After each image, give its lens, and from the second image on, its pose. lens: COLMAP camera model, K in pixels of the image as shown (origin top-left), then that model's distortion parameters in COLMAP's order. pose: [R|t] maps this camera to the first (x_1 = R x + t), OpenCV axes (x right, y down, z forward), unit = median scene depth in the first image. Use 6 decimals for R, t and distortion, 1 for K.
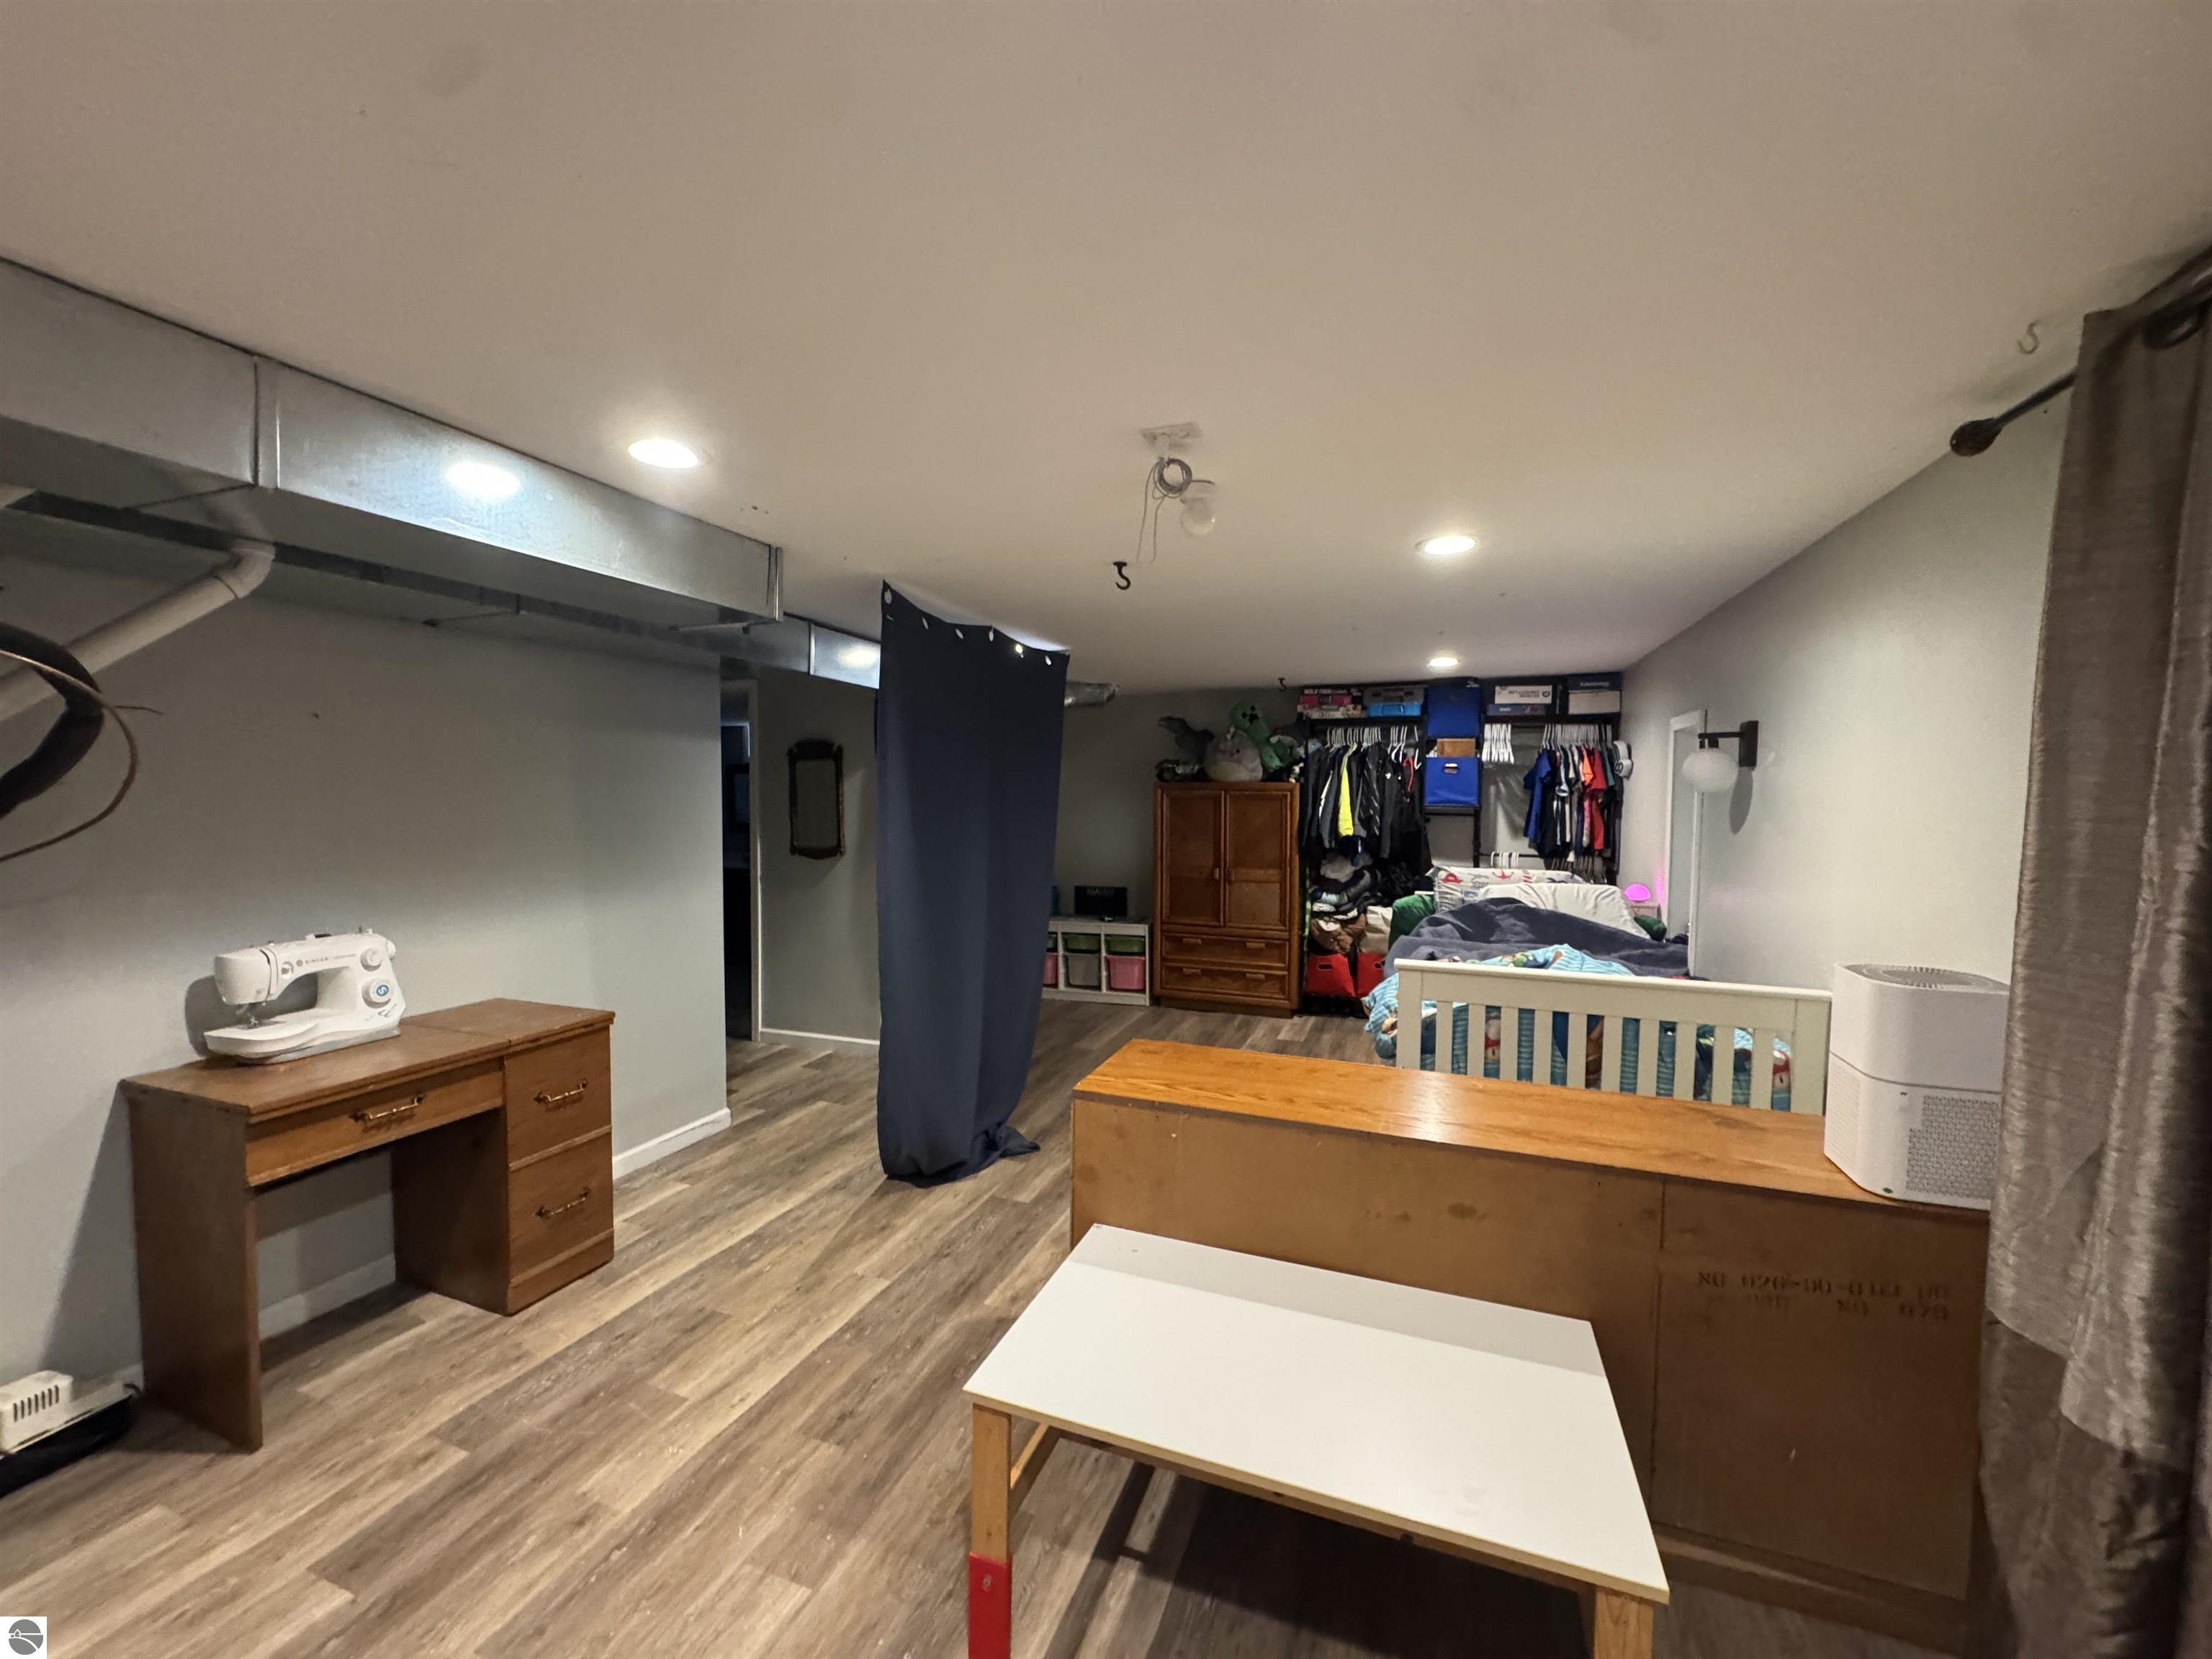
lens RADIAL K [[880.6, 0, 1101.8], [0, 880.6, 827.6], [0, 0, 1]] dist [-0.003338, 0.000385]
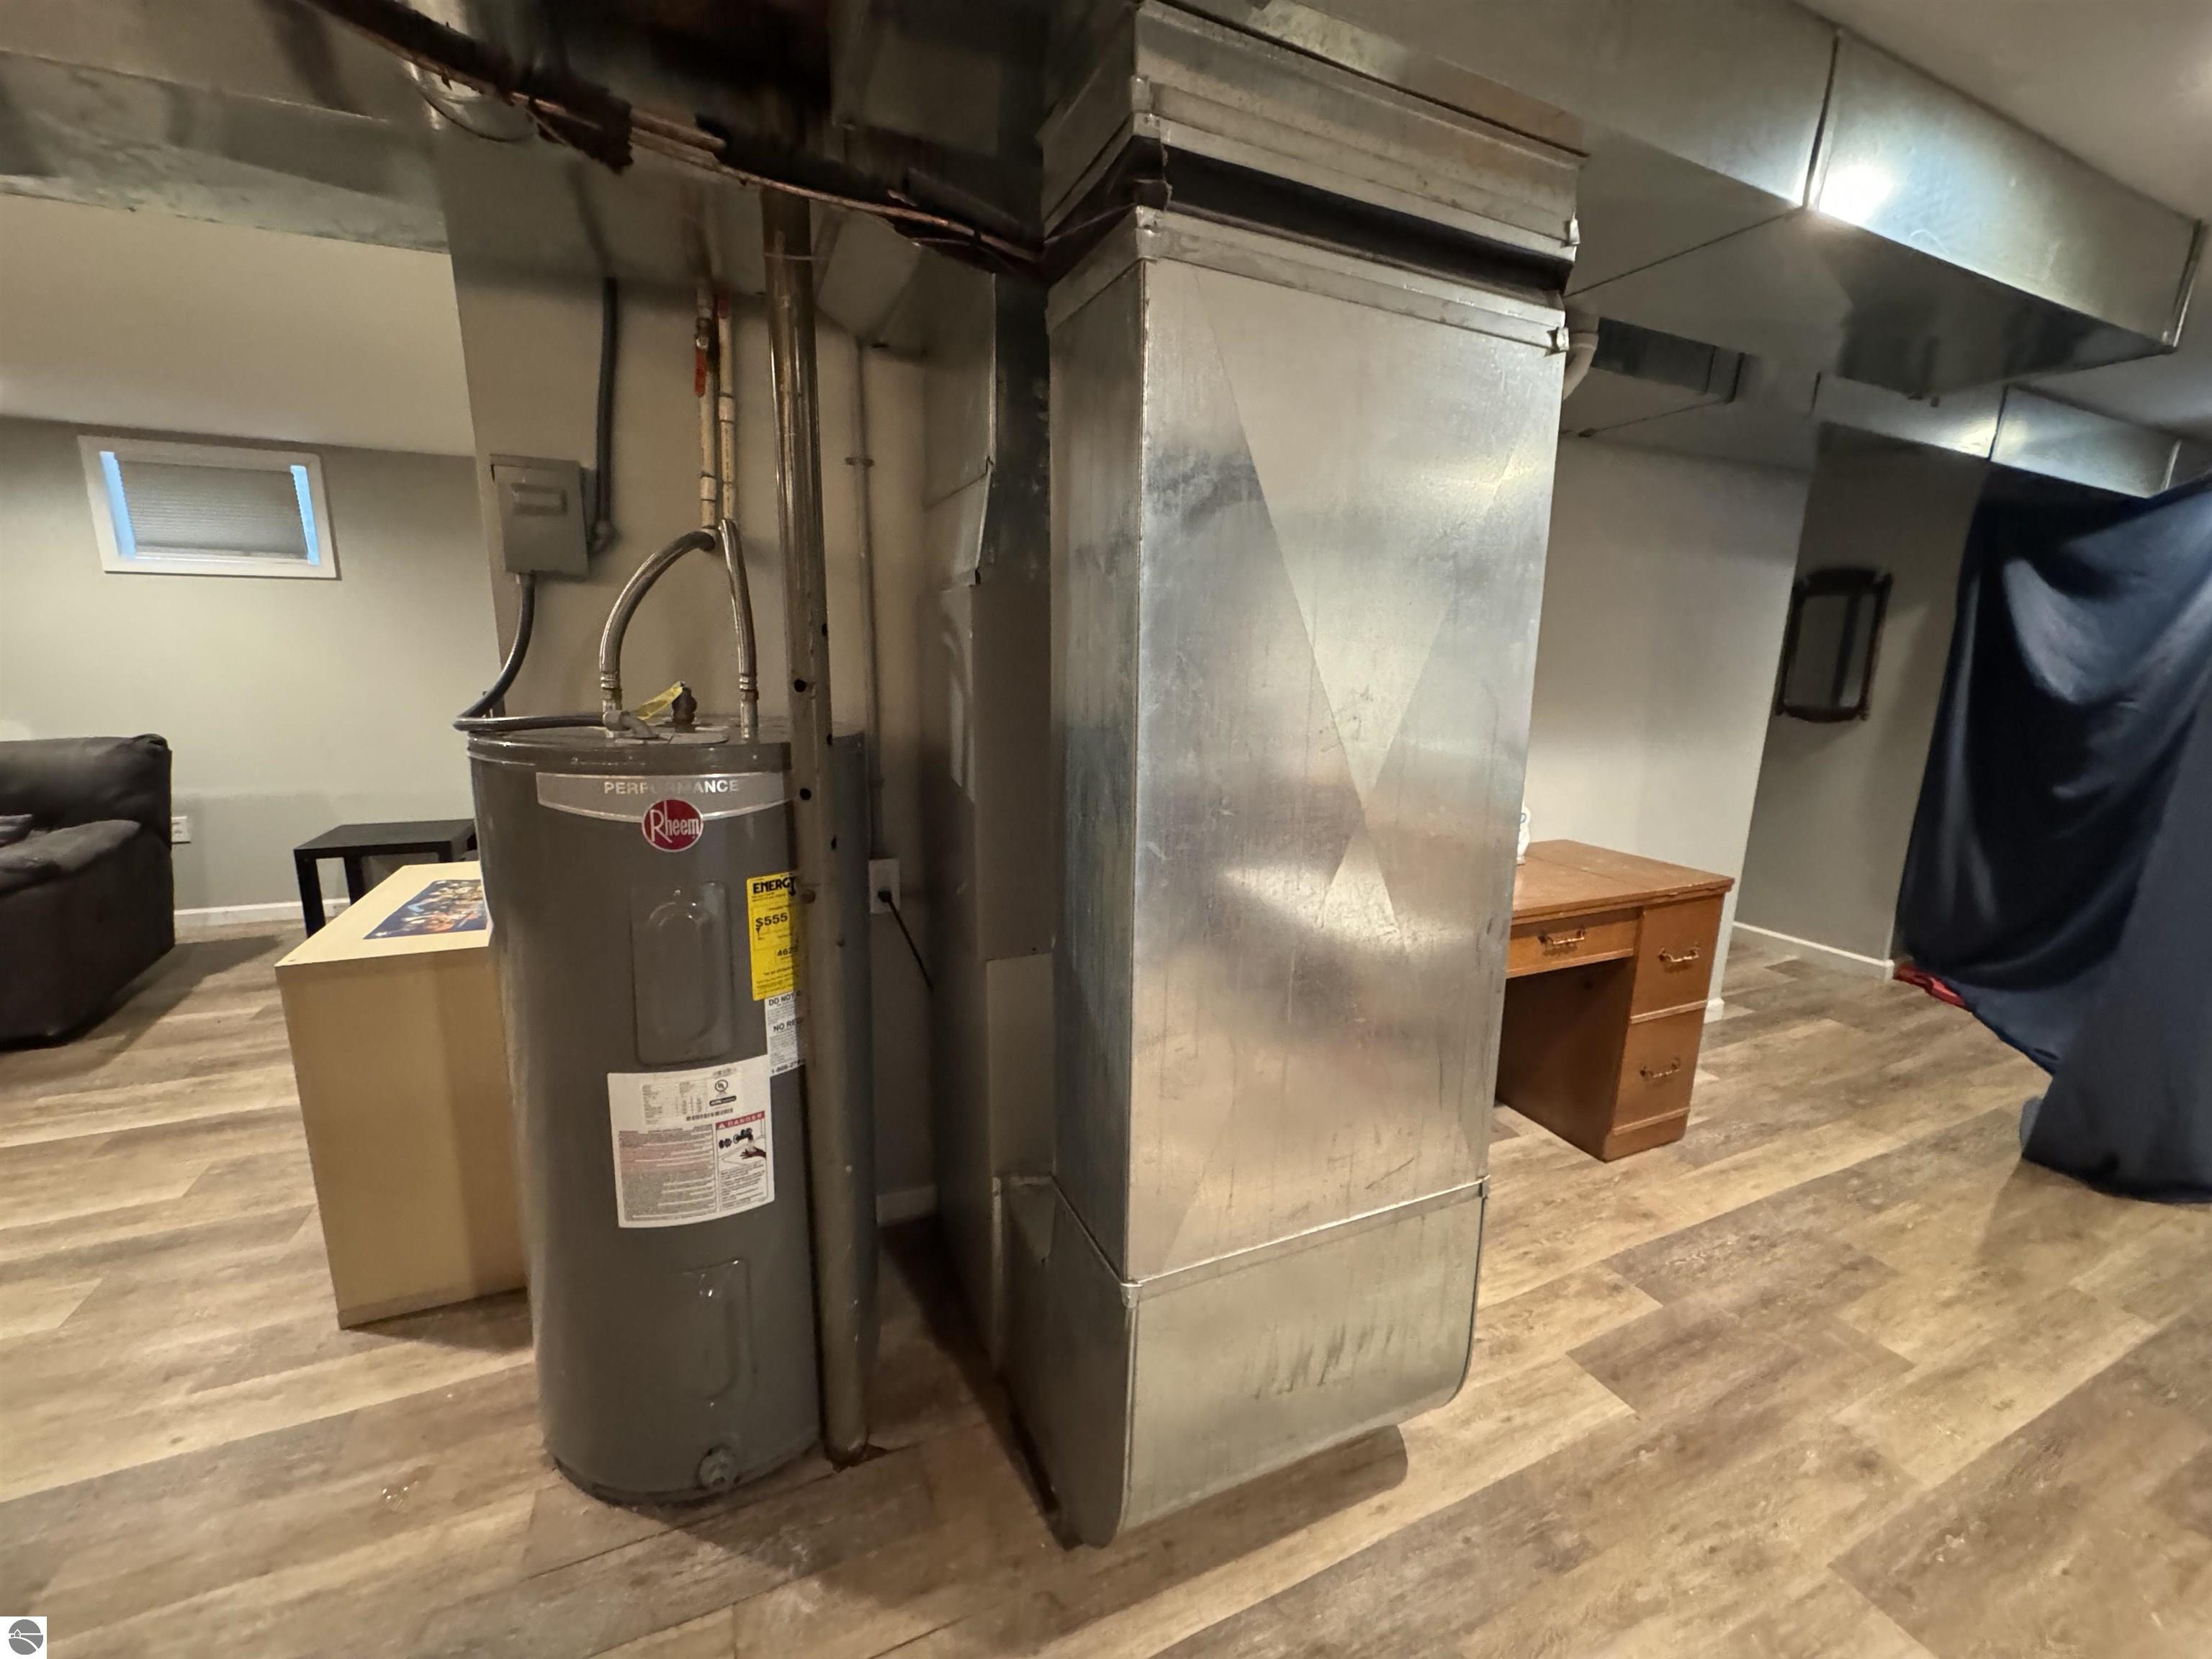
lens RADIAL K [[880.6, 0, 1101.8], [0, 880.6, 827.6], [0, 0, 1]] dist [-0.003338, 0.000385]
pose [[0.711526, 0.154783, -0.685400, -0.445120], [-0.044900, 0.983458, 0.175482, 0.037859], [0.701224, -0.094085, 0.706706, -0.056752]]
